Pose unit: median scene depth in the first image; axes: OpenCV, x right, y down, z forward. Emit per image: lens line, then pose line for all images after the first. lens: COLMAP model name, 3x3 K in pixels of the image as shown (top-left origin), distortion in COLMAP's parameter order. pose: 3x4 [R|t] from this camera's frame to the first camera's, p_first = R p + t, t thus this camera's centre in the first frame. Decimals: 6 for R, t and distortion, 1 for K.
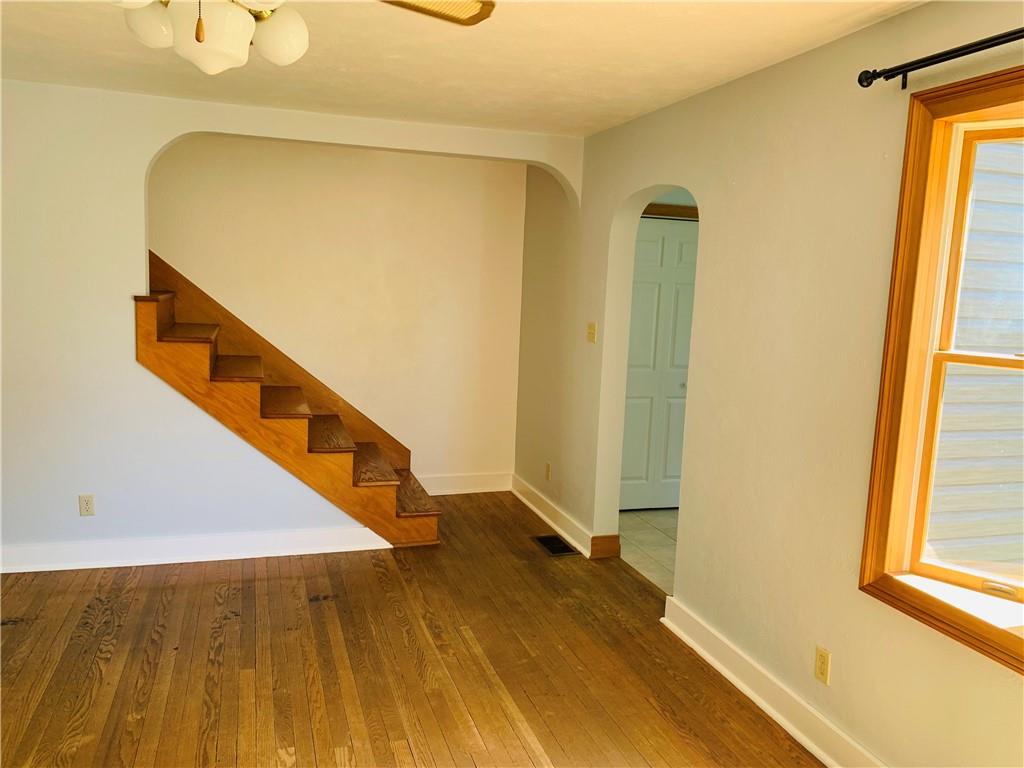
lens RADIAL K [[787.2, 0, 507.2], [0, 787.2, 382.9], [0, 0, 1]] dist [0.064166, -0.089552]
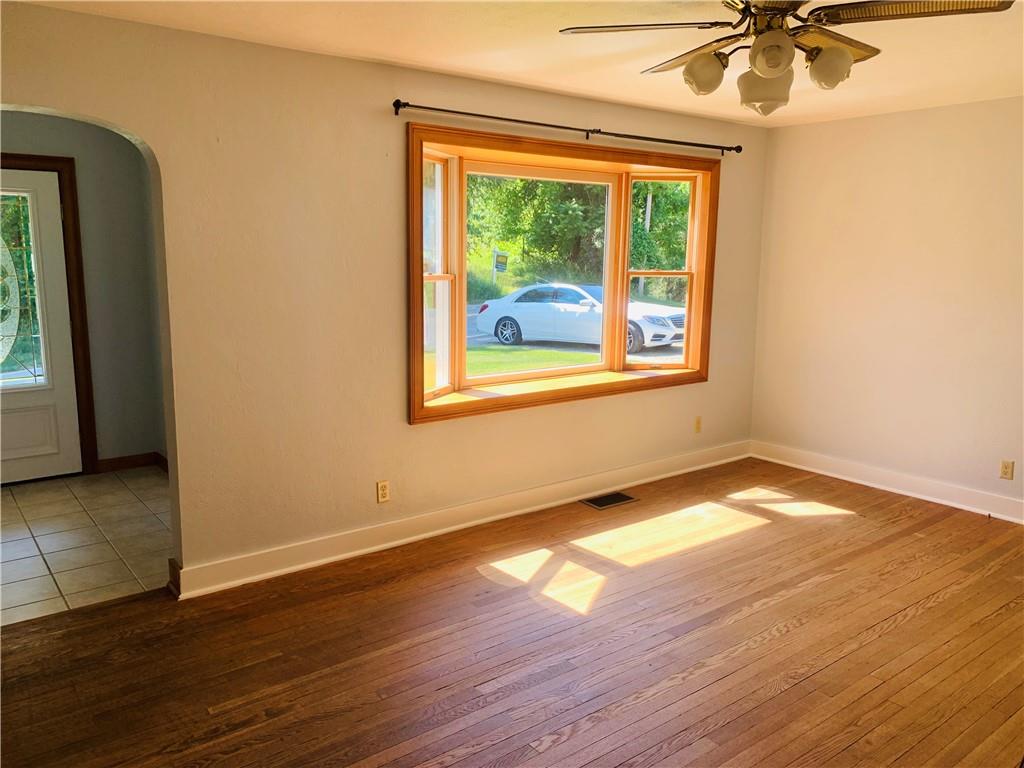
lens RADIAL K [[787.2, 0, 507.6], [0, 787.2, 385.6], [0, 0, 1]] dist [0.064166, -0.089552]
pose [[-0.350411, -0.194004, 0.916283, -0.813753], [0.099158, 0.965129, 0.242267, -0.143012], [-0.931332, 0.175750, -0.318955, 0.977931]]
